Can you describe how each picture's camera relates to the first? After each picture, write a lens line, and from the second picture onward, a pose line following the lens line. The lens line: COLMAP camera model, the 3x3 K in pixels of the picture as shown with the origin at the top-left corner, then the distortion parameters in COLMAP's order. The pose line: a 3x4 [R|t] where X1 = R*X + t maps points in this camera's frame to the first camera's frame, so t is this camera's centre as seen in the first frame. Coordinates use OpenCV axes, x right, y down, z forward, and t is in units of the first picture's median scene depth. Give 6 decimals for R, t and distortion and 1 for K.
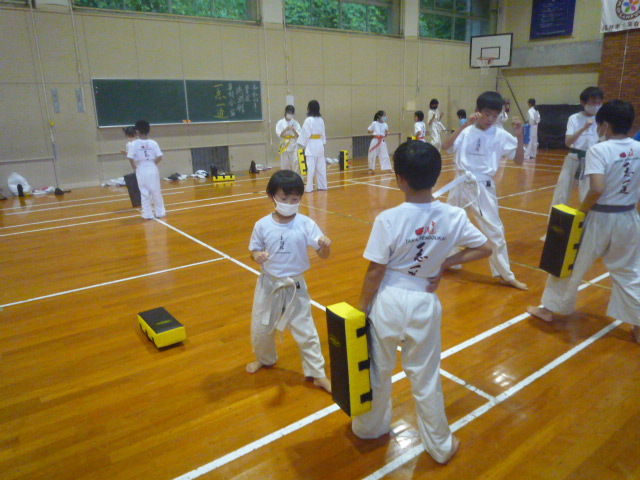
lens RADIAL K [[487.9, 0, 318.4], [0, 487.9, 240.0], [0, 0, 1]] dist [-0.004339, -0.000873]
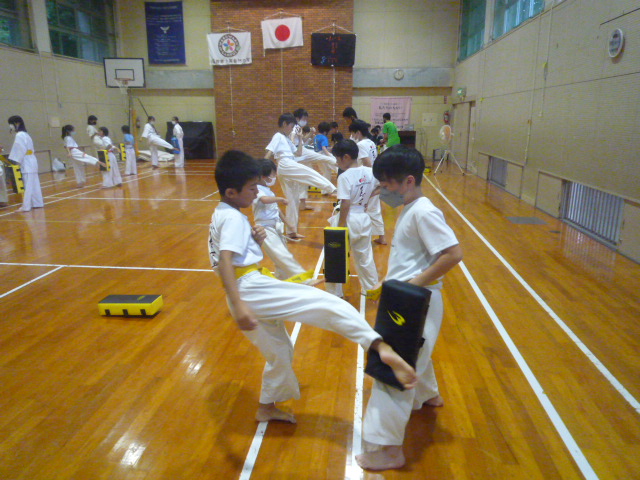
lens RADIAL K [[487.9, 0, 318.4], [0, 487.9, 240.0], [0, 0, 1]] dist [-0.004339, -0.000873]
pose [[0.687828, -0.165136, 0.706840, -0.192788], [0.189549, 0.980853, 0.044702, 0.013849], [-0.700688, 0.103233, 0.705959, -0.036738]]
